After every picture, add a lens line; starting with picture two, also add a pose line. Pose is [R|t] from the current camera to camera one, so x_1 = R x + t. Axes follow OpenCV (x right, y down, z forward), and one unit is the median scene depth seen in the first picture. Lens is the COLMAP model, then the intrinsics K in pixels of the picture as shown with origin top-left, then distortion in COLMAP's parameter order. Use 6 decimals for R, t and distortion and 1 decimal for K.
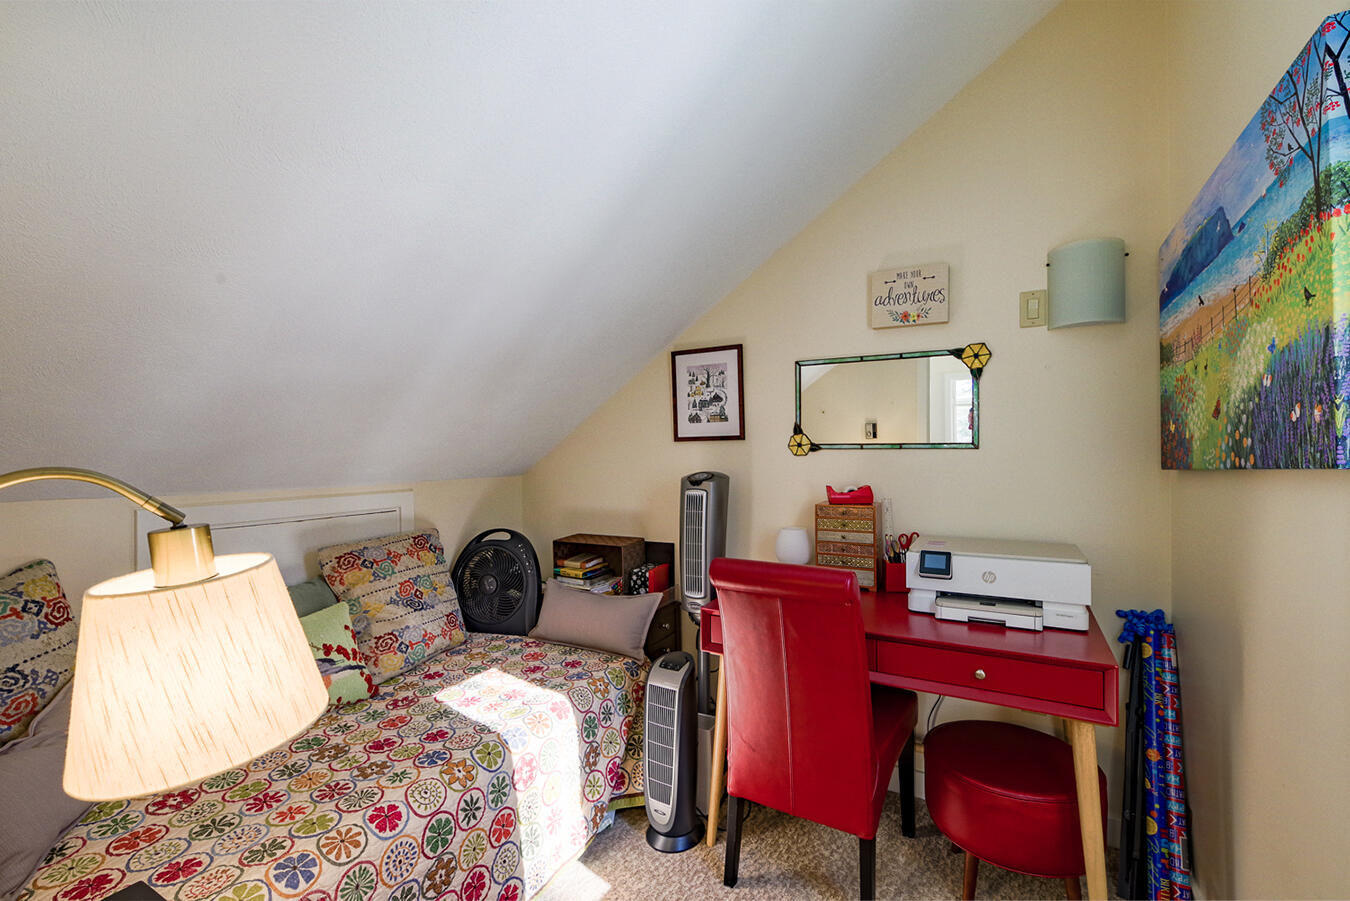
lens RADIAL K [[580.9, 0, 676.9], [0, 580.9, 451.9], [0, 0, 1]] dist [-0.004958, -0.000035]
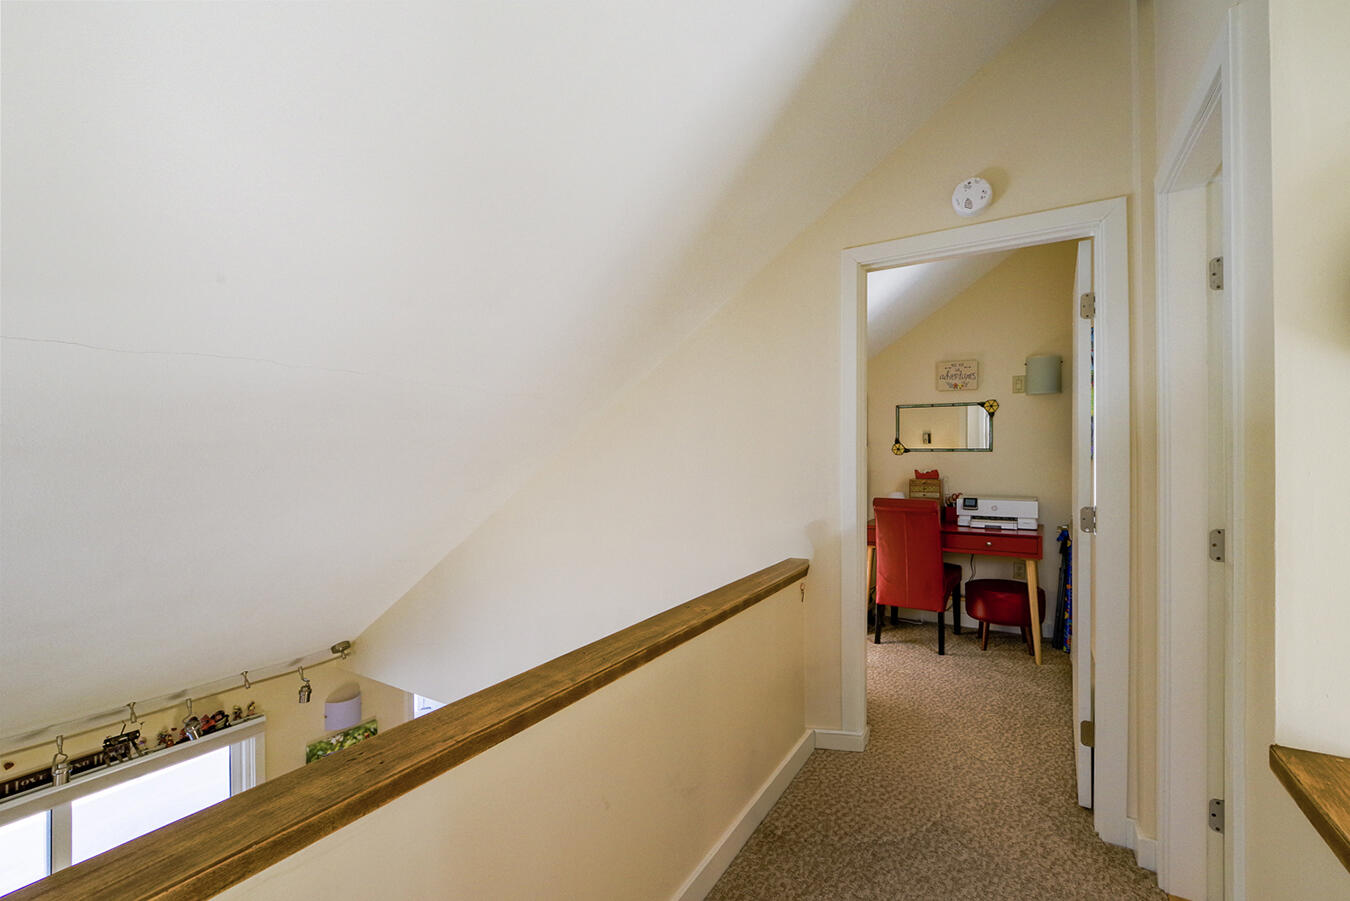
lens RADIAL K [[580.9, 0, 673.0], [0, 580.9, 454.6], [0, 0, 1]] dist [-0.004958, -0.000035]
pose [[0.998253, 0.001098, -0.059071, -0.480473], [-0.000893, 0.999993, 0.003503, -0.000507], [0.059074, -0.003444, 0.998248, -1.101926]]
